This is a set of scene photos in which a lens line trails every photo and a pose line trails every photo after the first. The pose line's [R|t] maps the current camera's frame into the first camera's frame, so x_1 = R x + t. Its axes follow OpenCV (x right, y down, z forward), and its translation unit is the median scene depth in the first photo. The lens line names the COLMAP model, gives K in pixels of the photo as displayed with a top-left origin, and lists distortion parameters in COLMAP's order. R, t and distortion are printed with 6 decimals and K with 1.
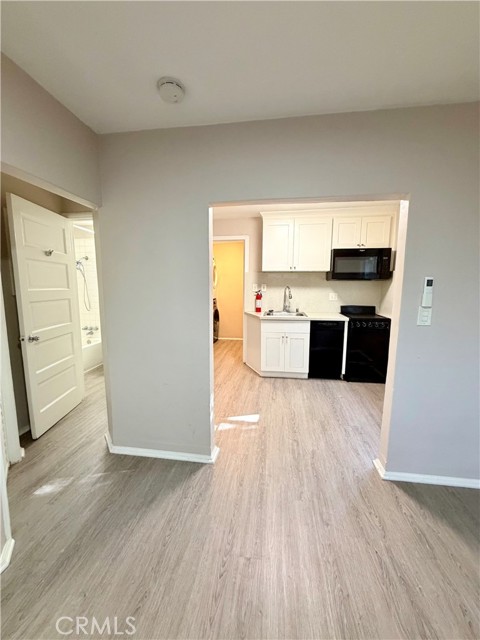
lens RADIAL K [[254.1, 0, 240.5], [0, 254.1, 319.0], [0, 0, 1]] dist [0.002375, -0.000350]
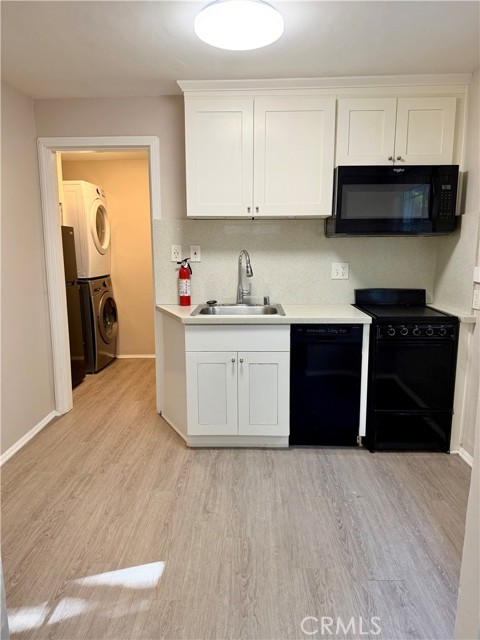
lens RADIAL K [[448.6, 0, 238.4], [0, 448.6, 322.1], [0, 0, 1]] dist [0.054312, -0.068239]
pose [[0.993717, -0.023757, 0.109372, 0.115926], [0.020269, 0.999253, 0.032899, -0.033156], [-0.110072, -0.030475, 0.993456, 0.258724]]
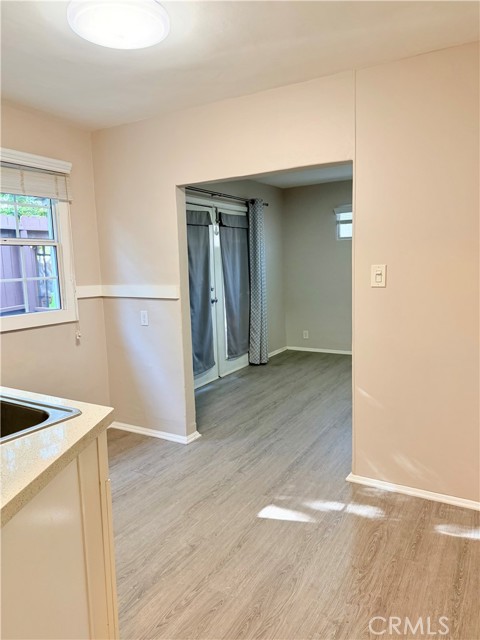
lens RADIAL K [[448.6, 0, 236.6], [0, 448.6, 321.2], [0, 0, 1]] dist [0.054312, -0.068239]
pose [[-0.922152, -0.021178, 0.386248, -0.220820], [0.081193, 0.965662, 0.246790, -0.217803], [-0.378212, 0.258939, -0.888767, 1.654157]]
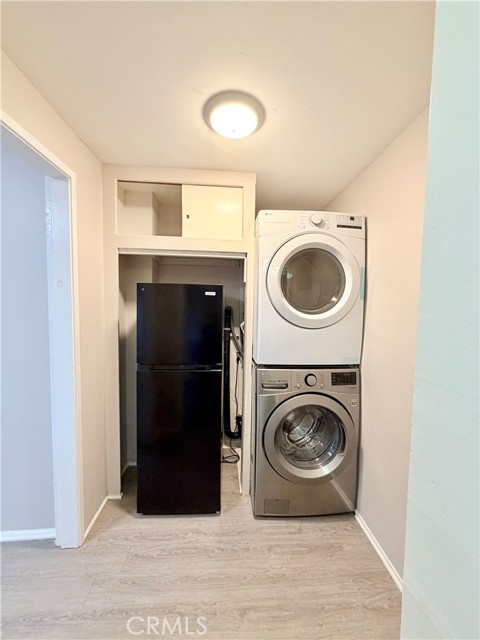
lens RADIAL K [[254.1, 0, 239.2], [0, 254.1, 321.6], [0, 0, 1]] dist [0.002375, -0.000350]
pose [[0.193951, 0.045366, -0.979962, 0.313470], [-0.140881, 0.989864, 0.017942, -0.250568], [0.970843, 0.134578, 0.198376, 1.783781]]
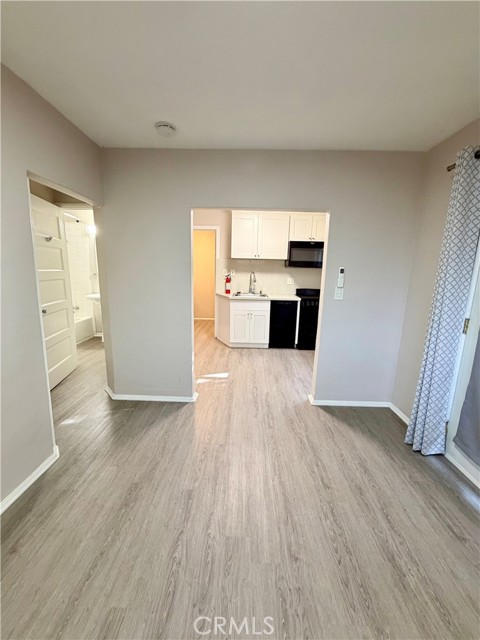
lens RADIAL K [[254.1, 0, 239.4], [0, 254.1, 317.9], [0, 0, 1]] dist [0.002375, -0.000350]
pose [[0.993554, -0.002639, 0.113331, -0.014900], [-0.003637, 0.998472, 0.055139, 0.030204], [-0.113304, -0.055196, 0.992026, -0.244697]]
